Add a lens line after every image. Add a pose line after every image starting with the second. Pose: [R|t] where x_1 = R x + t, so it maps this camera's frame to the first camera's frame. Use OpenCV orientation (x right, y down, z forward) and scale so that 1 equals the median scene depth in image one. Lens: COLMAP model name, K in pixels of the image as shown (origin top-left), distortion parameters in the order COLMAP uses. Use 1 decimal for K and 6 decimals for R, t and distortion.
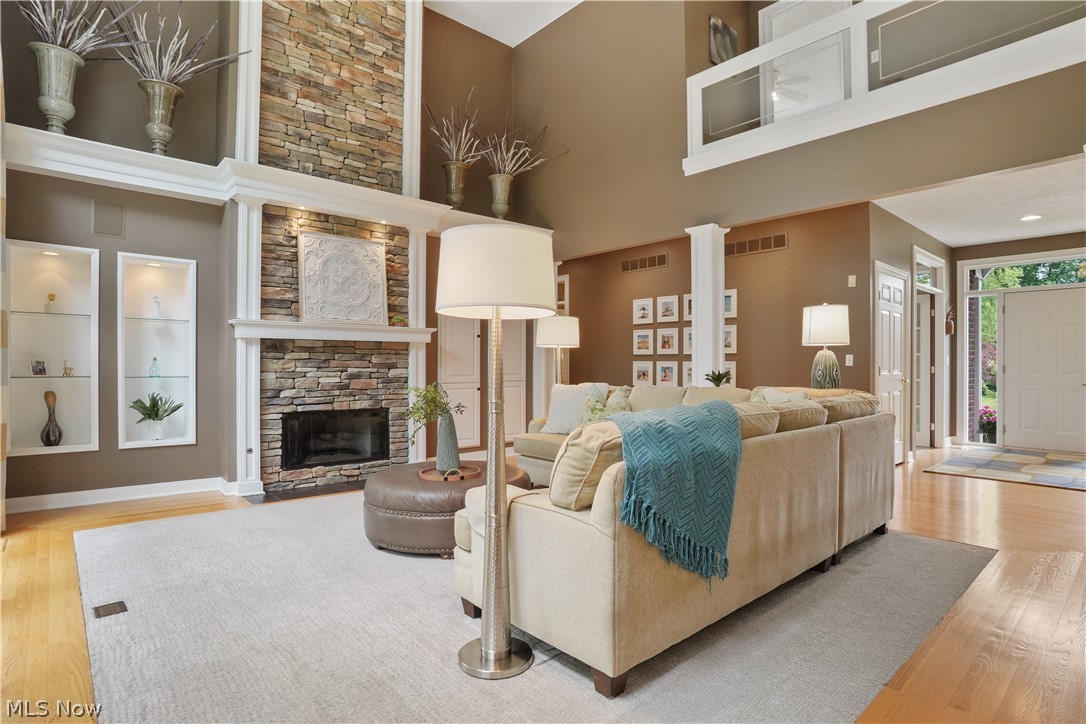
lens RADIAL K [[564.9, 0, 548.7], [0, 564.9, 366.3], [0, 0, 1]] dist [-0.060270, 0.028265]
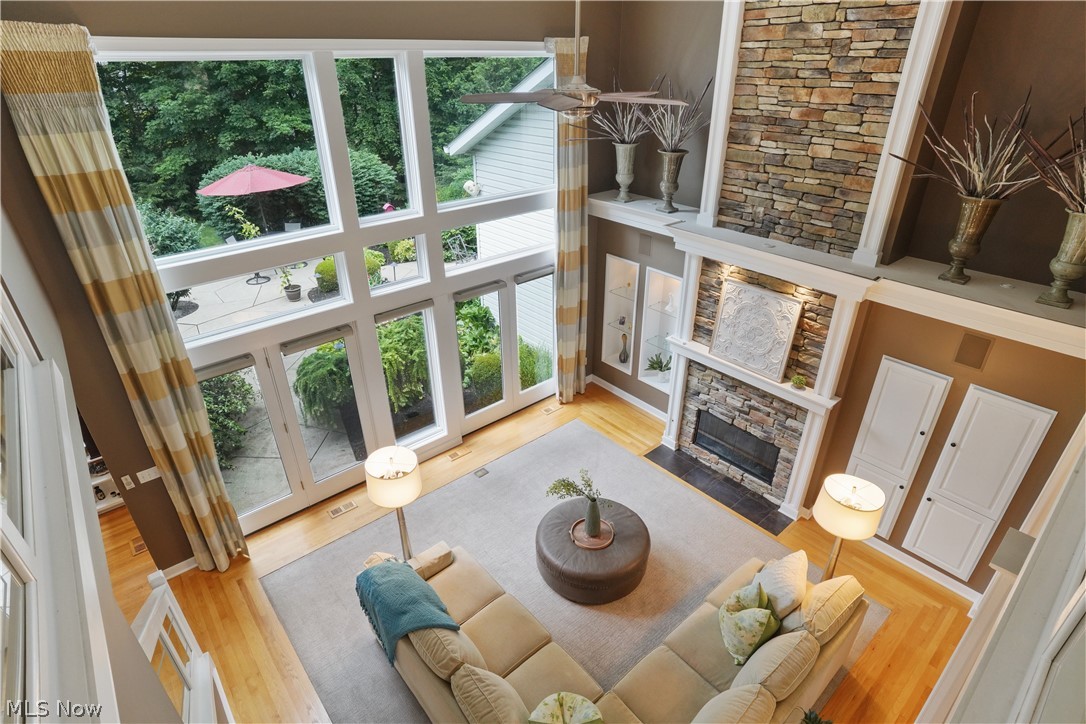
lens RADIAL K [[564.9, 0, 549.4], [0, 564.9, 361.4], [0, 0, 1]] dist [-0.060270, 0.028265]
pose [[-0.020456, 0.477830, -0.878214, 0.584349], [0.002988, 0.878423, 0.477874, -0.591382], [0.999786, 0.007152, -0.019397, 0.623517]]
